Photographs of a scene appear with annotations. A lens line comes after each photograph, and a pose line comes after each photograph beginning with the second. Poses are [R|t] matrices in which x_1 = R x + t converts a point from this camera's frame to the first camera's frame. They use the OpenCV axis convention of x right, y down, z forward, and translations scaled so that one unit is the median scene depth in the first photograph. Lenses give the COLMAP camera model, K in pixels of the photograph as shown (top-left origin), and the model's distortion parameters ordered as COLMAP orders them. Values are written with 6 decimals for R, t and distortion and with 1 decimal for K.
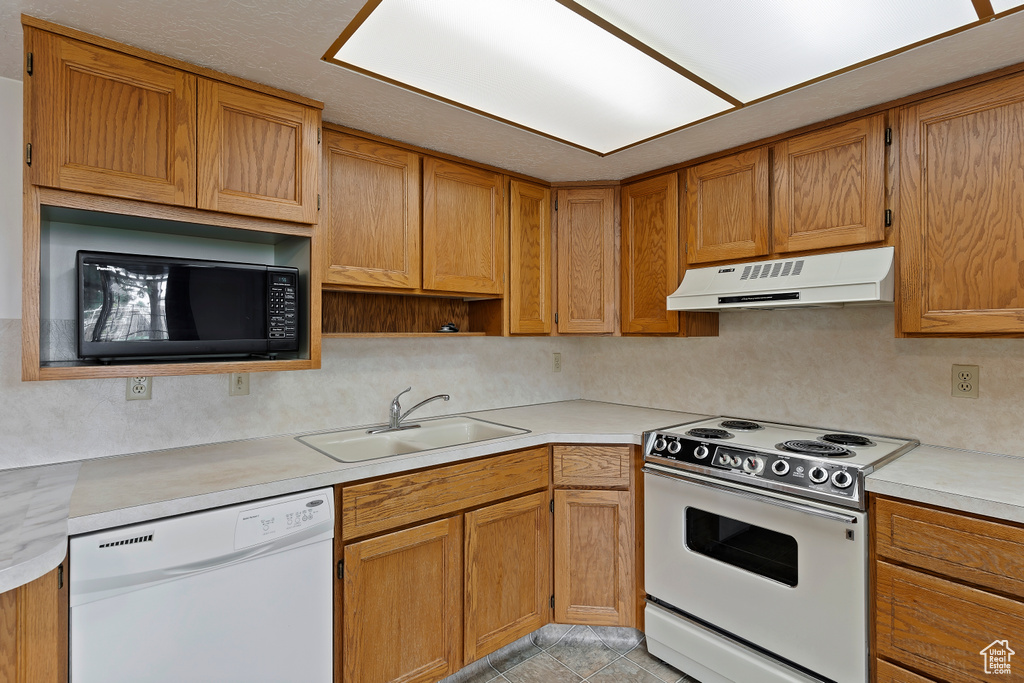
lens RADIAL K [[500.3, 0, 507.6], [0, 500.3, 333.2], [0, 0, 1]] dist [0.000952, 0.000254]
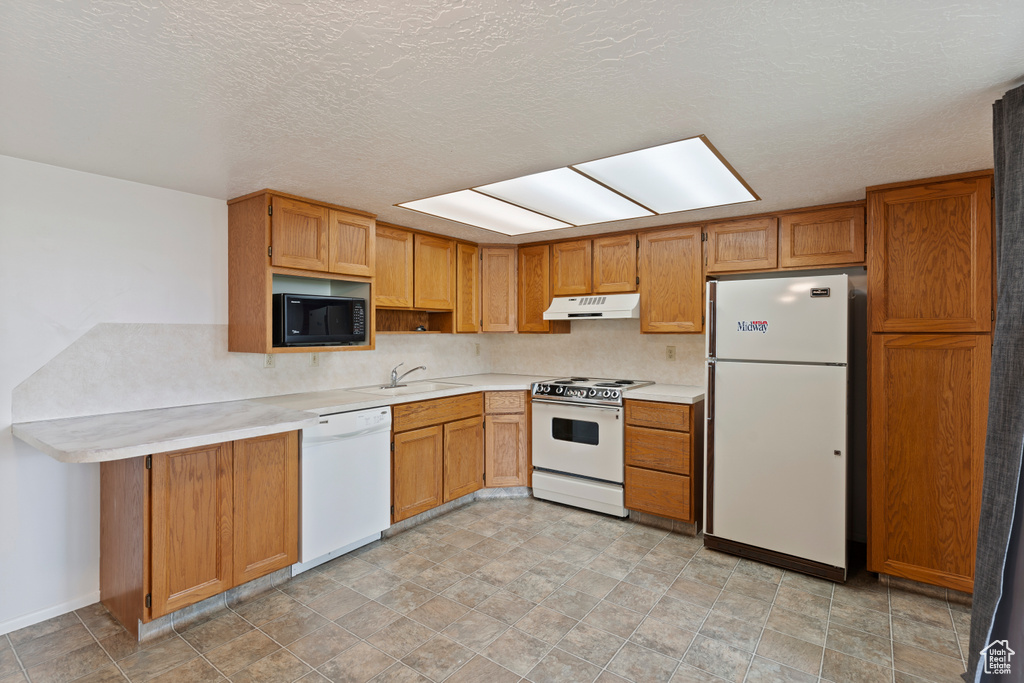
lens RADIAL K [[492.8, 0, 508.7], [0, 492.8, 333.0], [0, 0, 1]] dist [0.000369, -0.000061]
pose [[0.970740, 0.000505, 0.240131, -0.267431], [-0.001523, 0.999991, 0.004054, -0.002977], [-0.240127, -0.004301, 0.970732, -0.813244]]
